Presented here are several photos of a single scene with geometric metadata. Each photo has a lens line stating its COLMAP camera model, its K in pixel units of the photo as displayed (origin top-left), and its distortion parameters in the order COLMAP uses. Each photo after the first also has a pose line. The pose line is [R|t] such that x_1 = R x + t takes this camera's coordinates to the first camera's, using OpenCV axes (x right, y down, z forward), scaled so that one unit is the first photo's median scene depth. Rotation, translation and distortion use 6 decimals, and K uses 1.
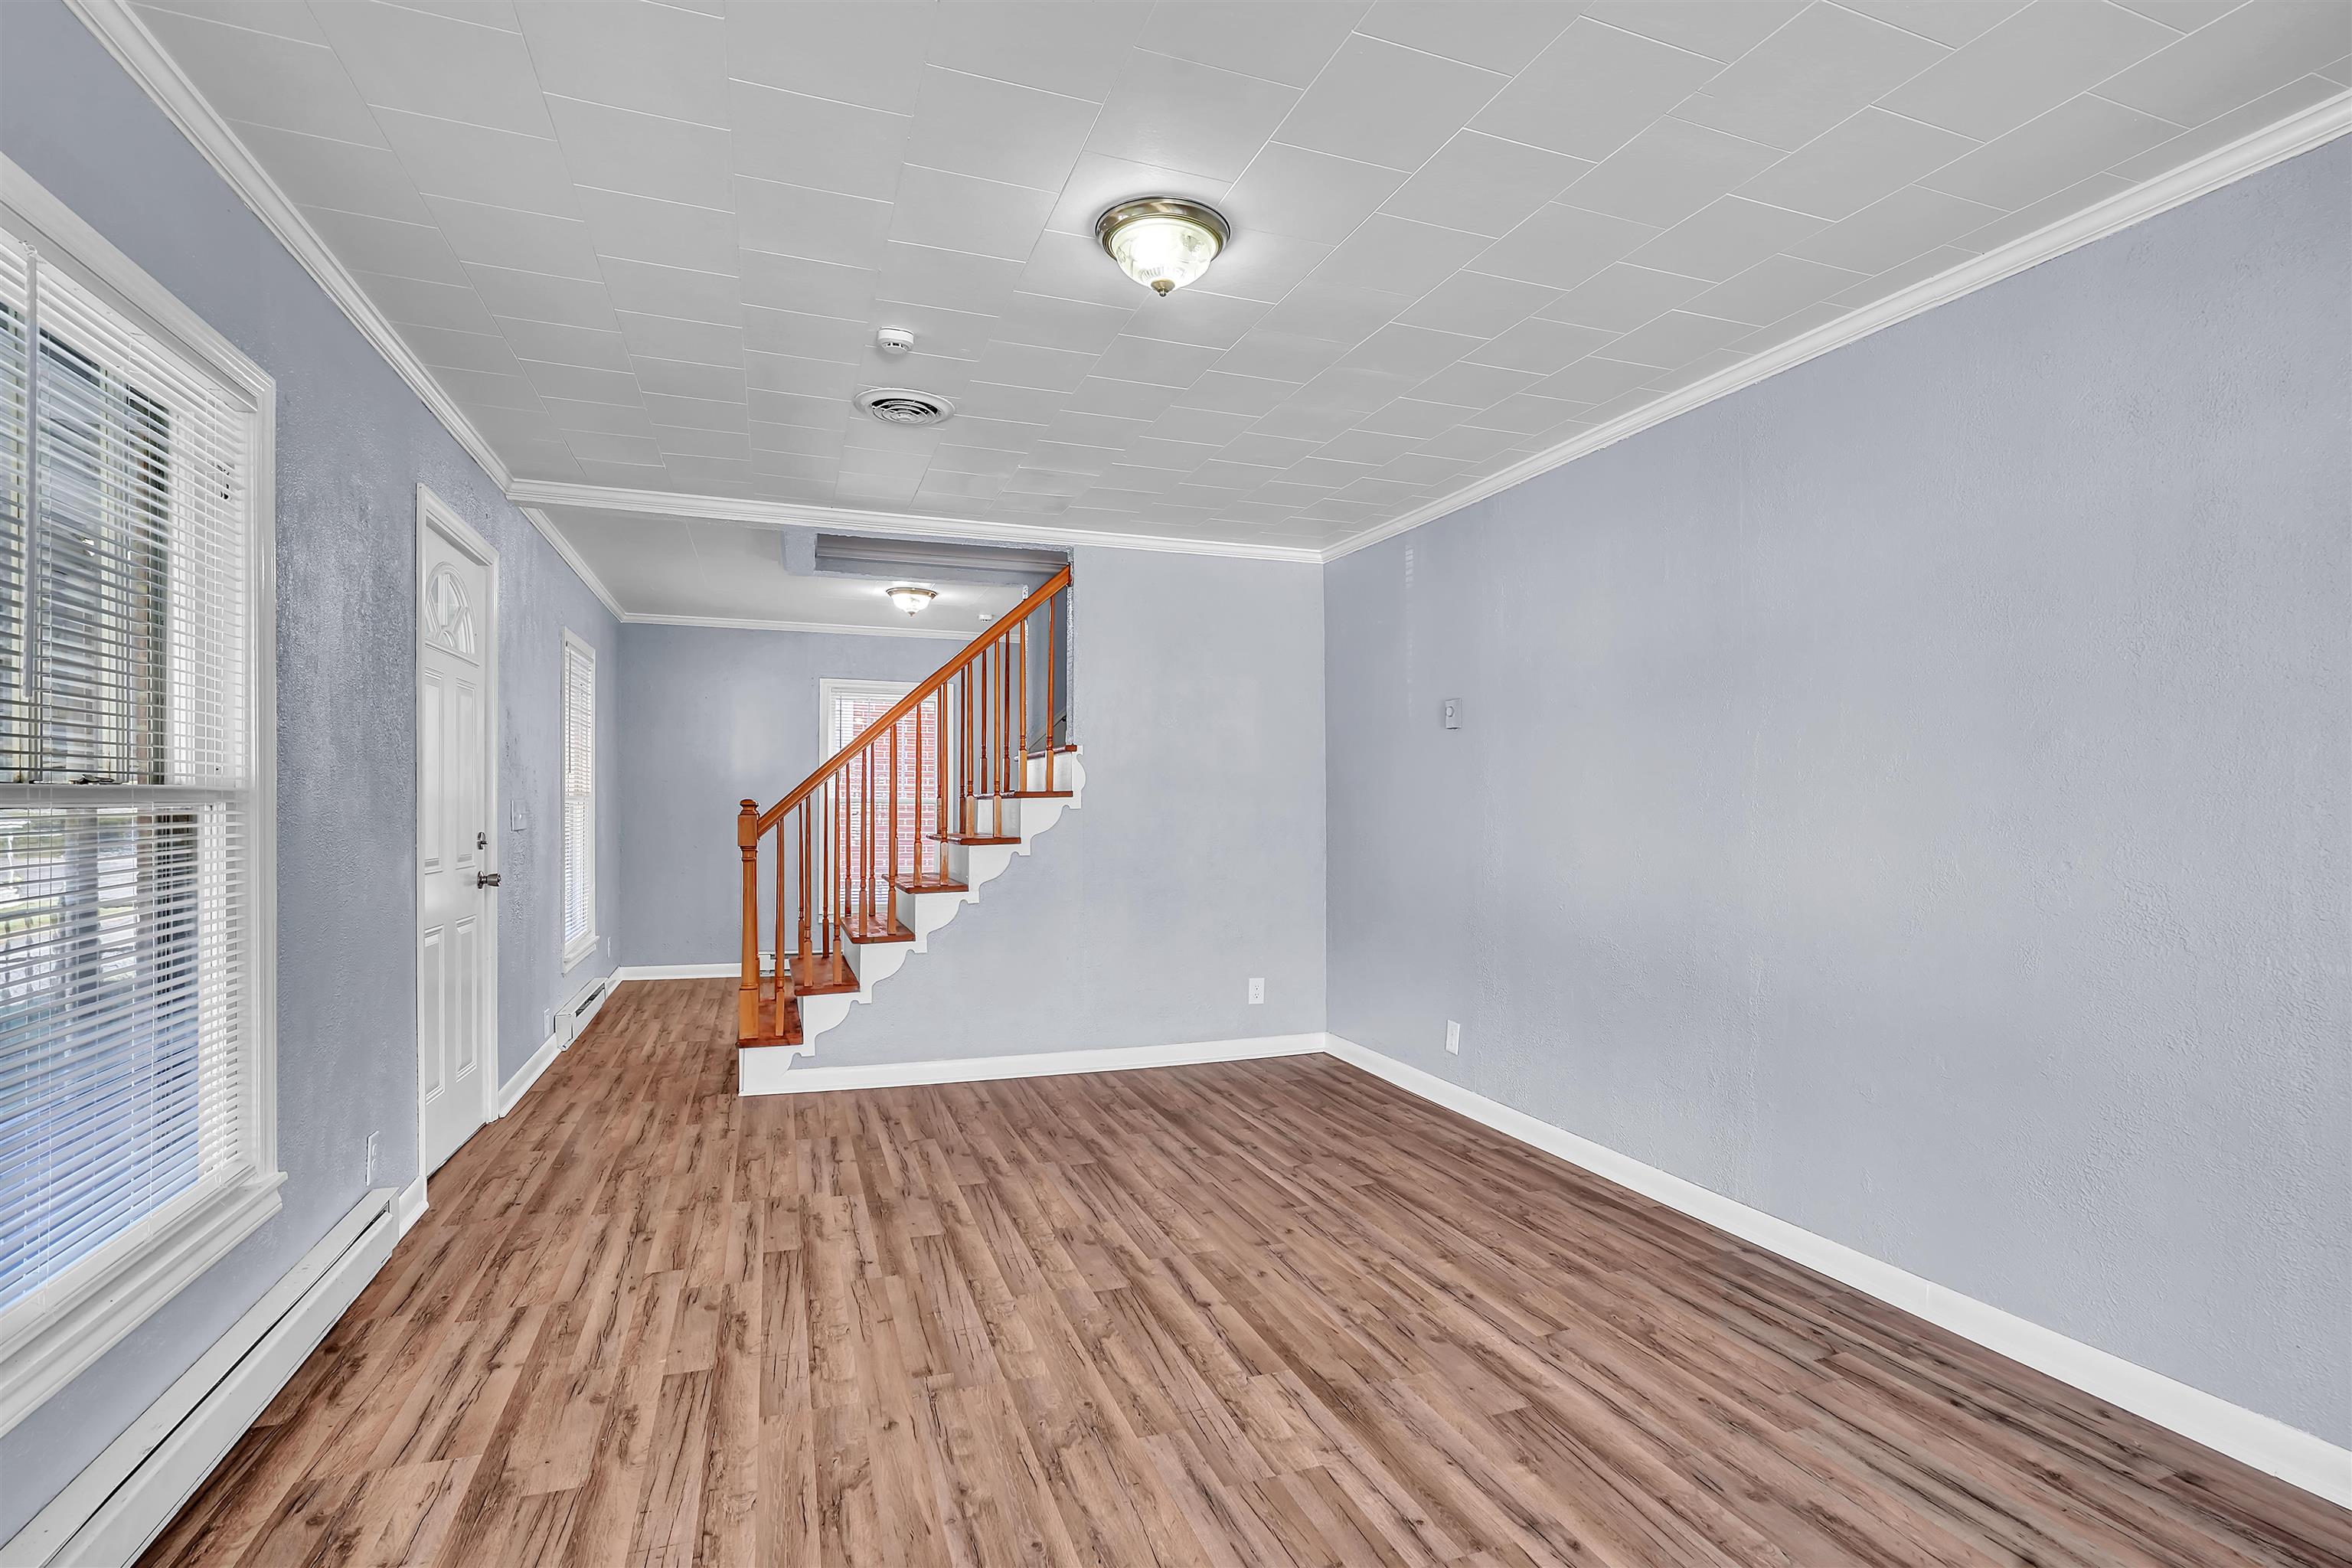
lens RADIAL K [[1104.7, 0, 1174.4], [0, 1104.7, 793.3], [0, 0, 1]] dist [0.002293, 0.003028]
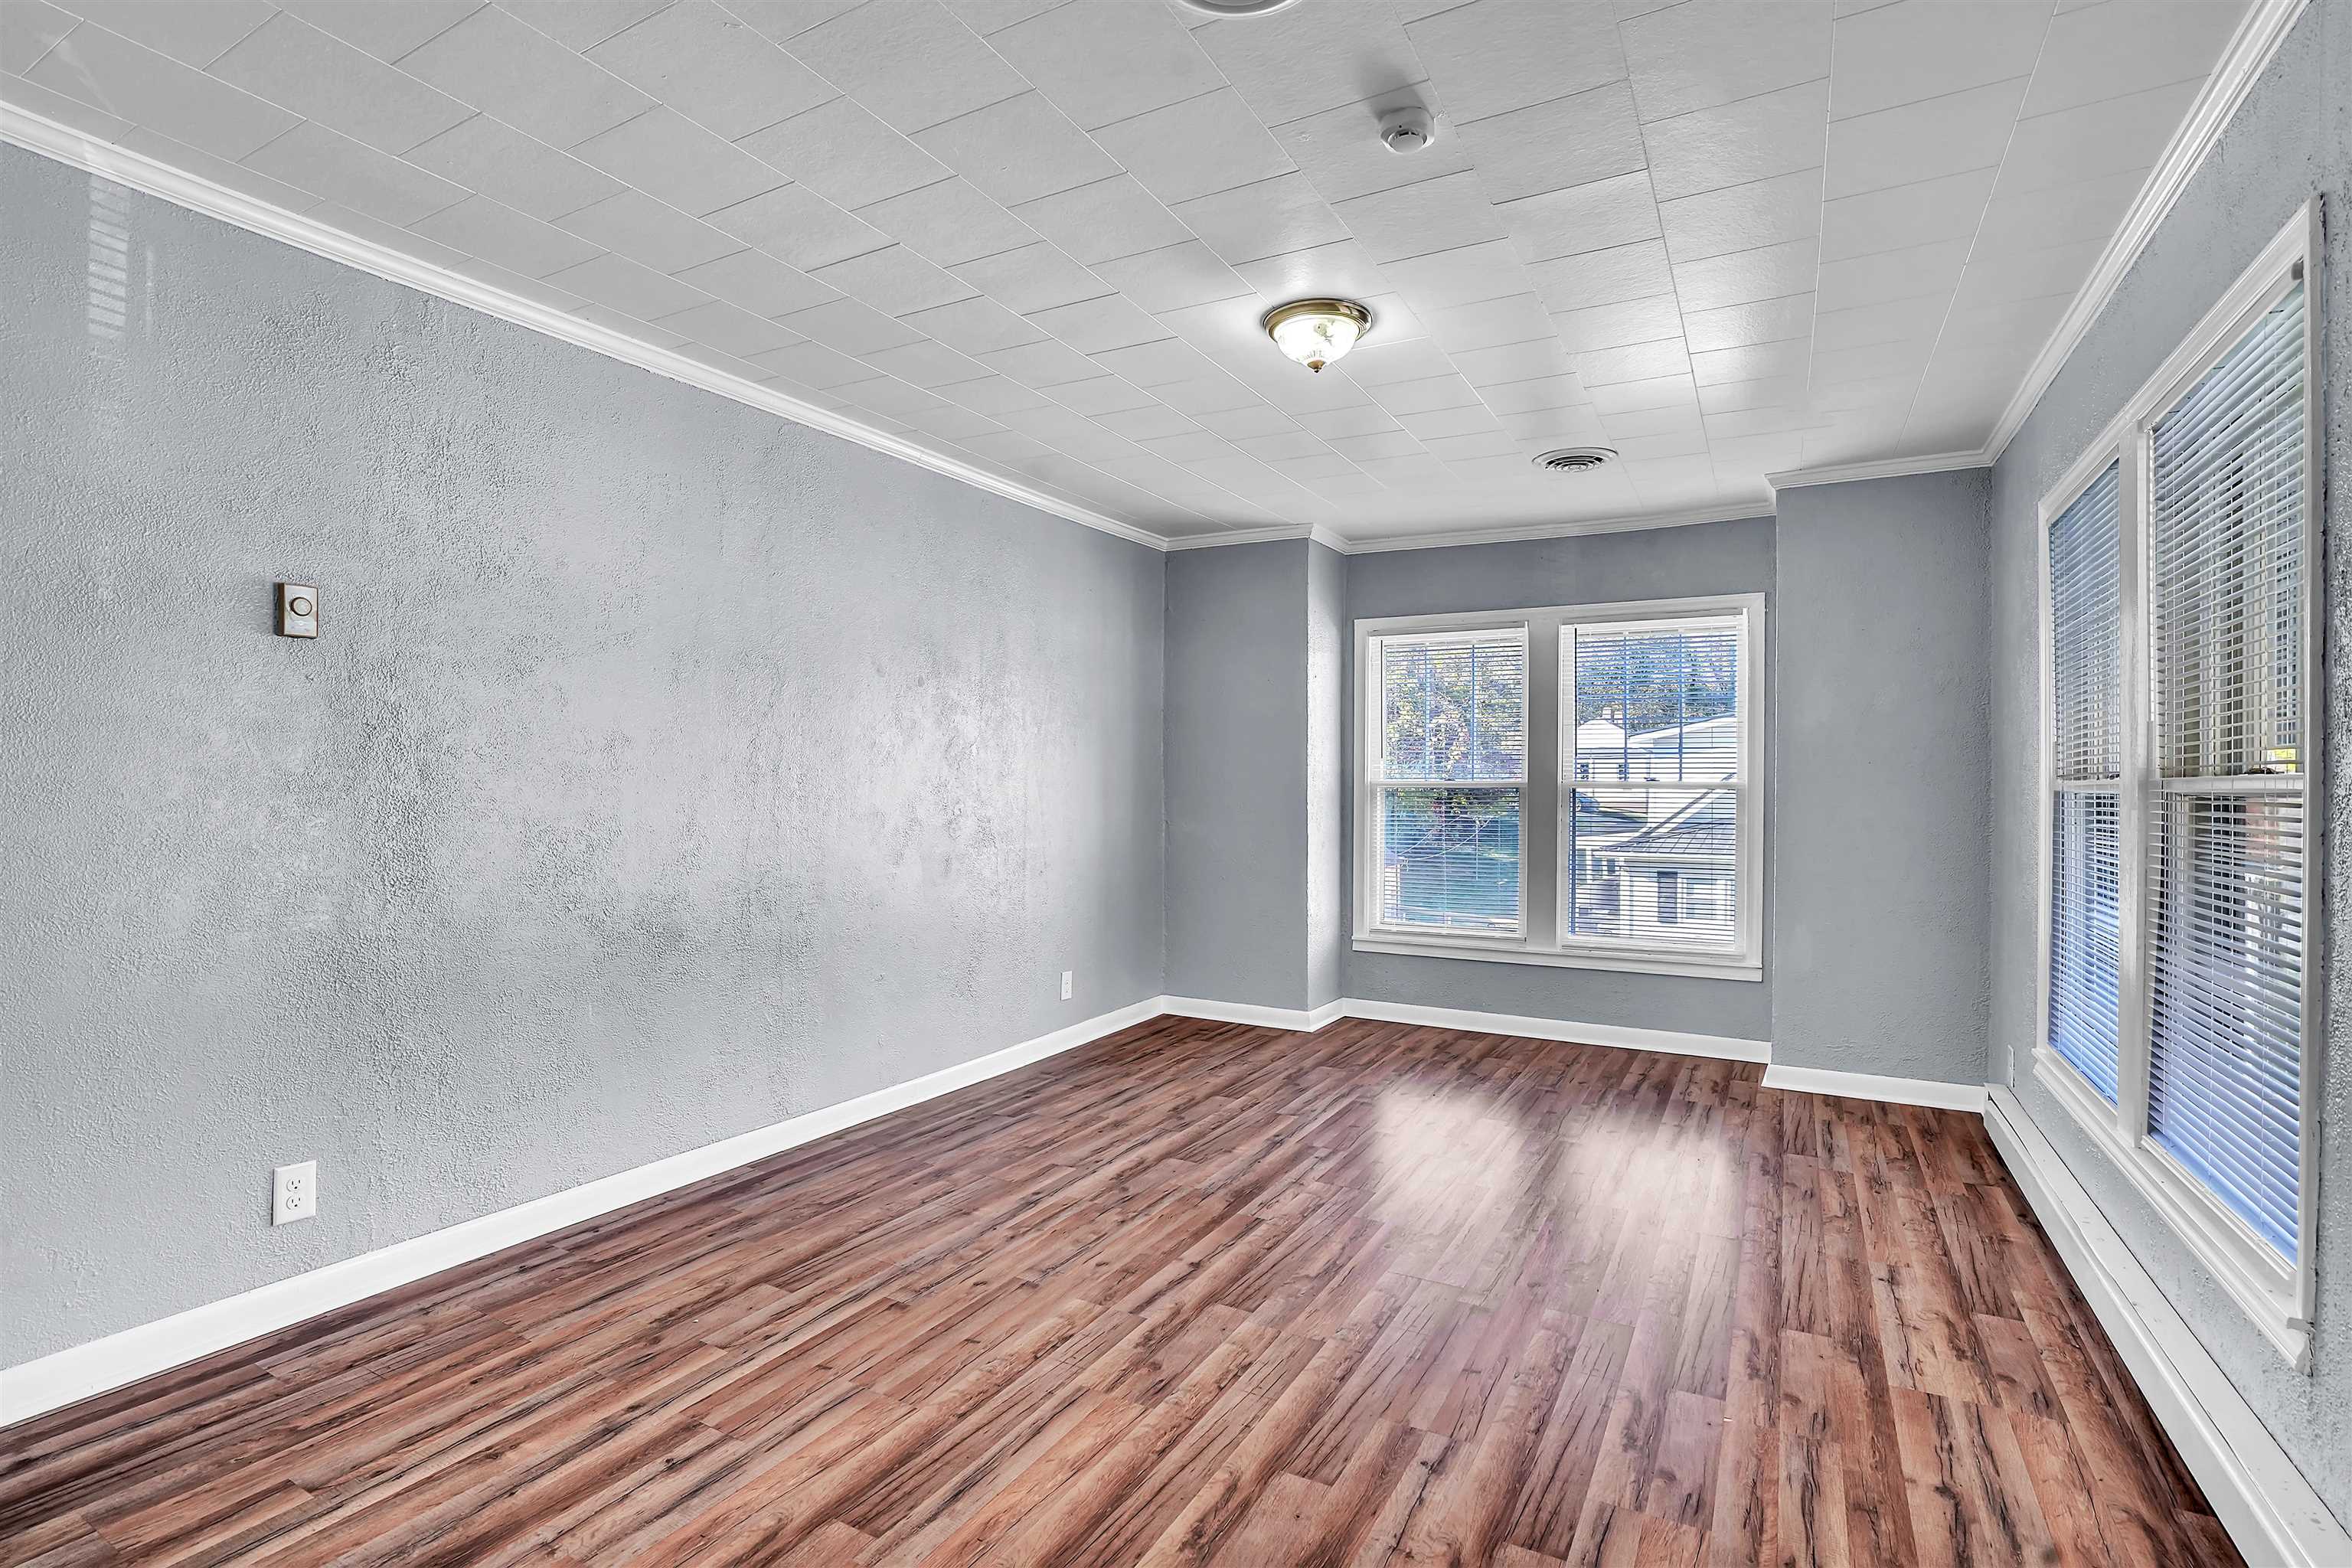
lens RADIAL K [[1104.7, 0, 1179.2], [0, 1104.7, 787.8], [0, 0, 1]] dist [0.002293, 0.003028]
pose [[-0.656363, -0.005508, 0.754425, -0.701833], [-0.022800, 0.999661, -0.012538, 0.026602], [-0.754101, -0.025431, -0.656266, 1.608804]]
